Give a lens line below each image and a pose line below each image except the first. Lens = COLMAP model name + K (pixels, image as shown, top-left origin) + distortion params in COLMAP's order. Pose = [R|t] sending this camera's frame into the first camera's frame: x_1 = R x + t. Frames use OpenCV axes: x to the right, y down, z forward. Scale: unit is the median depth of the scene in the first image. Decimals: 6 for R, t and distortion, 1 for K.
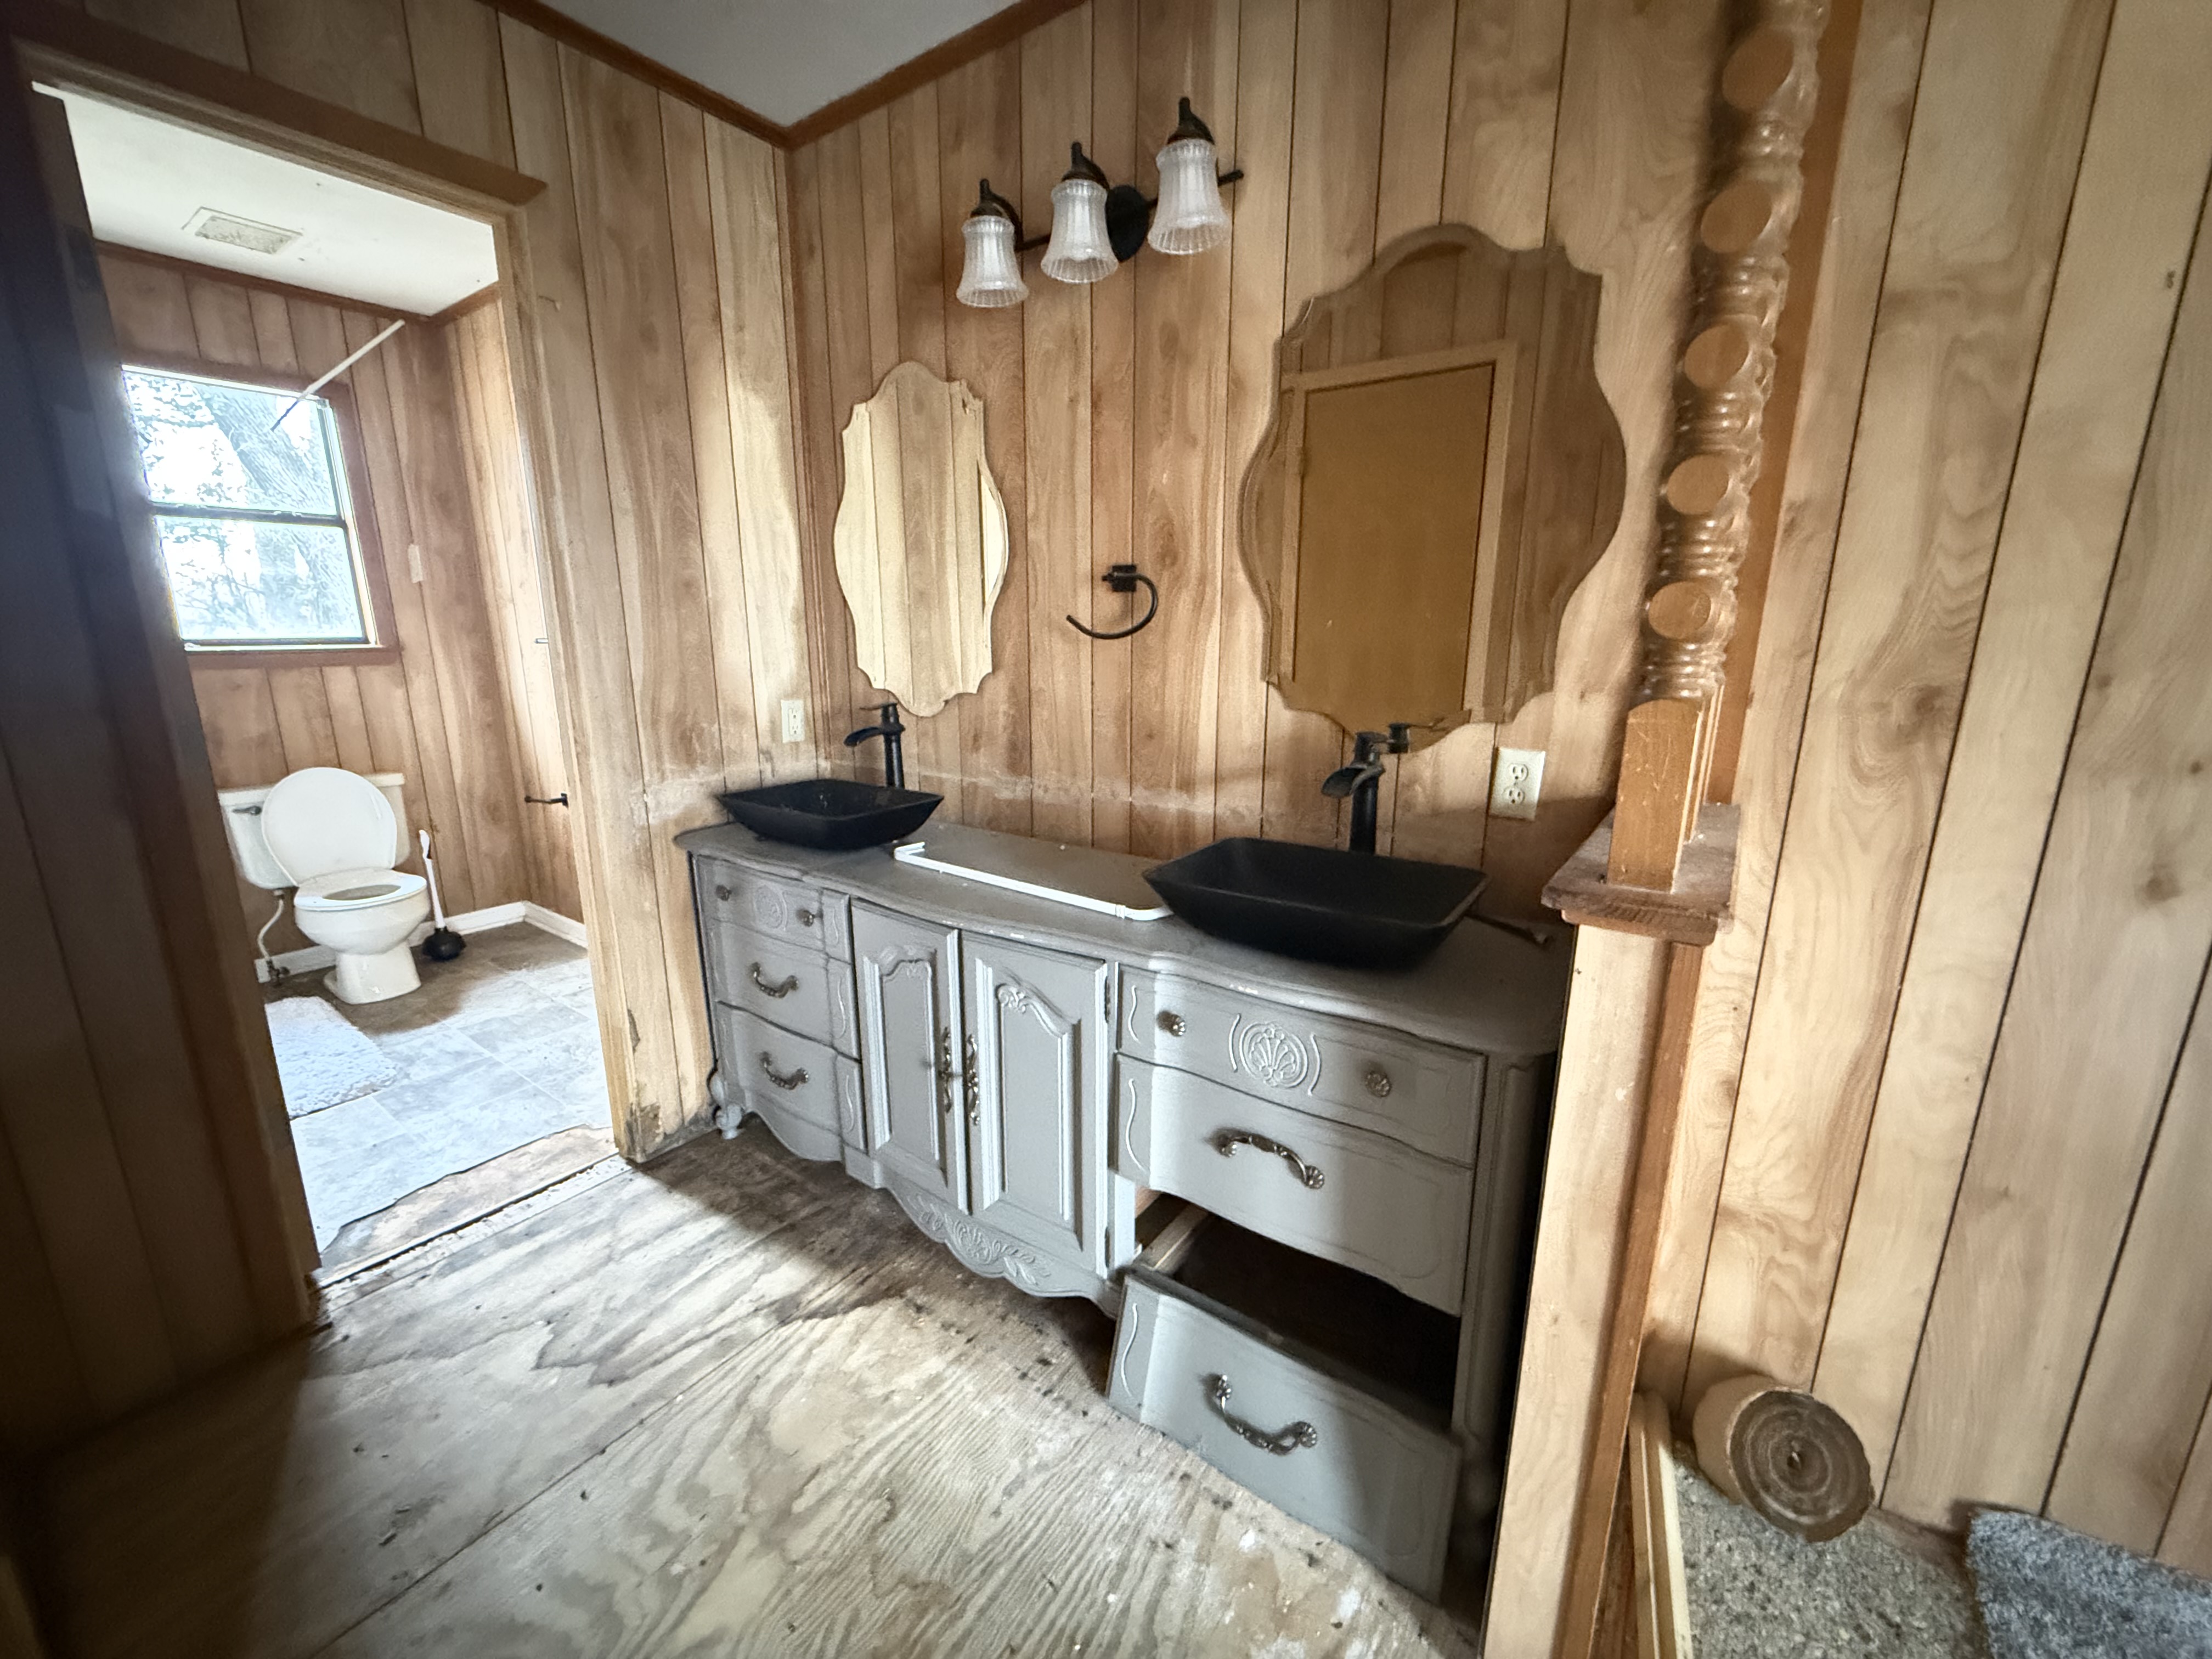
lens RADIAL K [[880.3, 0, 1101.4], [0, 880.3, 829.0], [0, 0, 1]] dist [-0.005511, 0.001104]
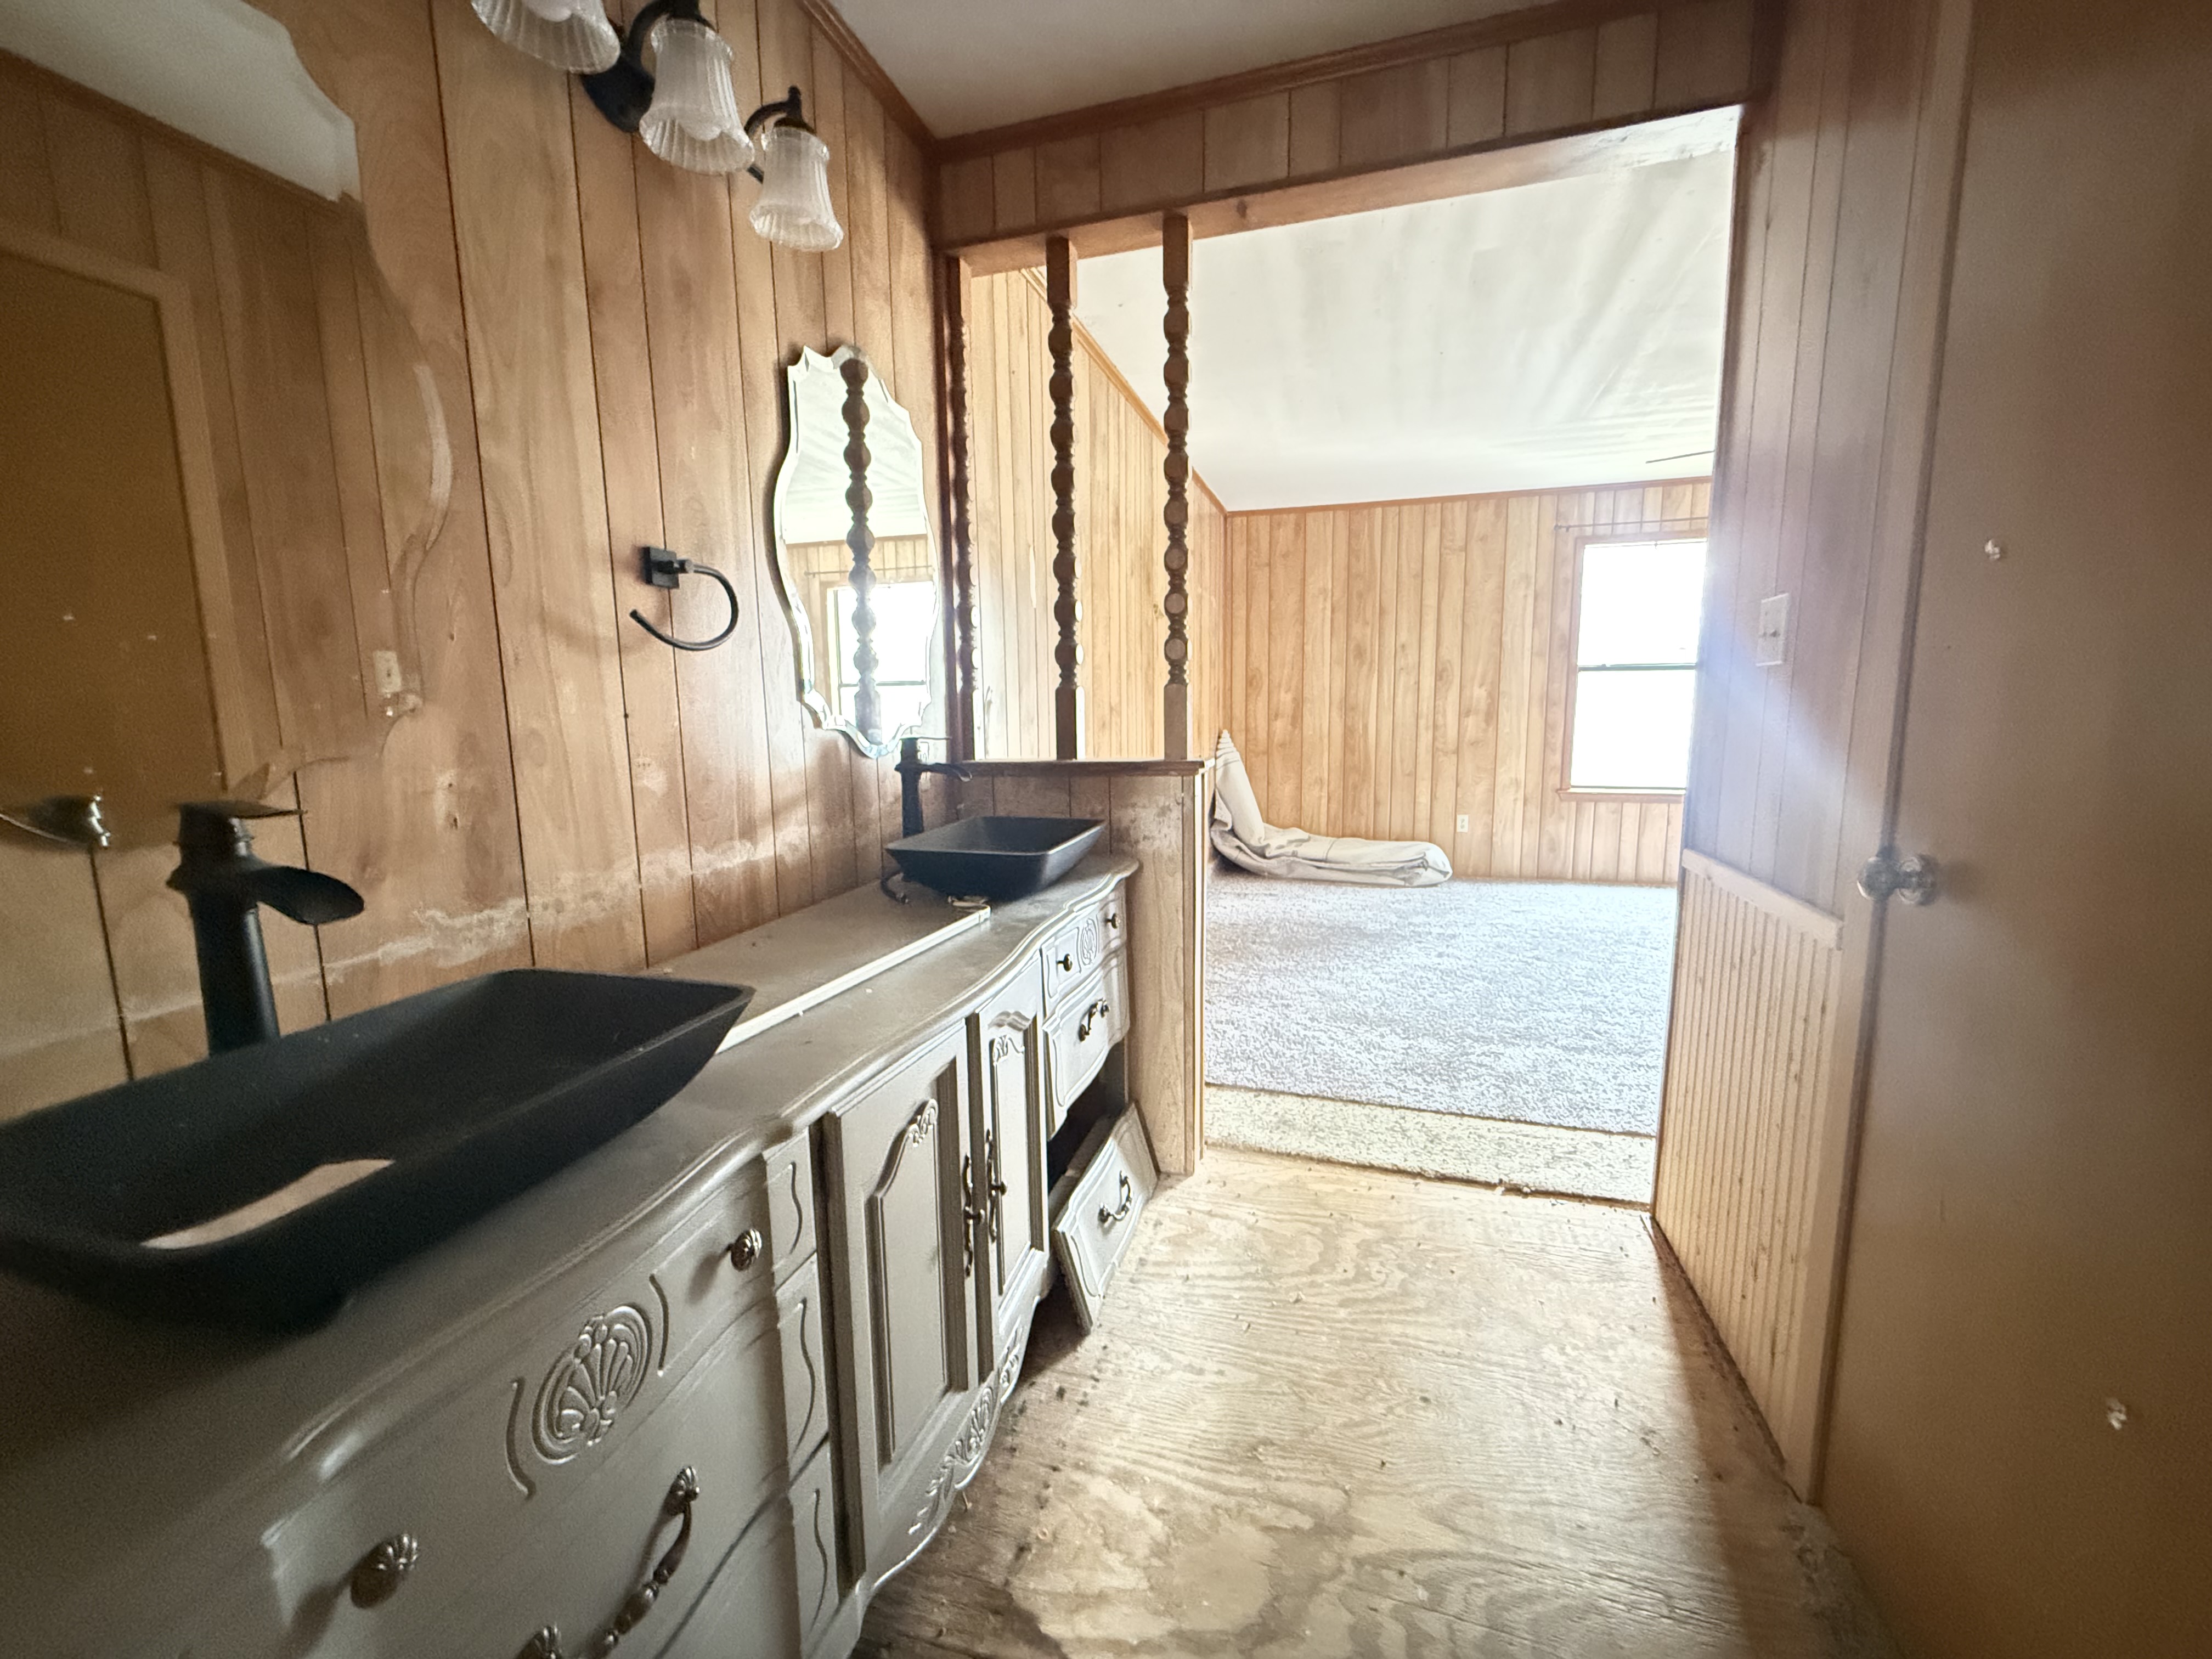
lens RADIAL K [[880.3, 0, 1104.8], [0, 880.3, 824.7], [0, 0, 1]] dist [-0.005511, 0.001104]
pose [[-0.327835, -0.122263, 0.936790, -0.836310], [0.224385, 0.953139, 0.202921, -0.156888], [-0.917701, 0.276726, -0.285039, 0.978462]]
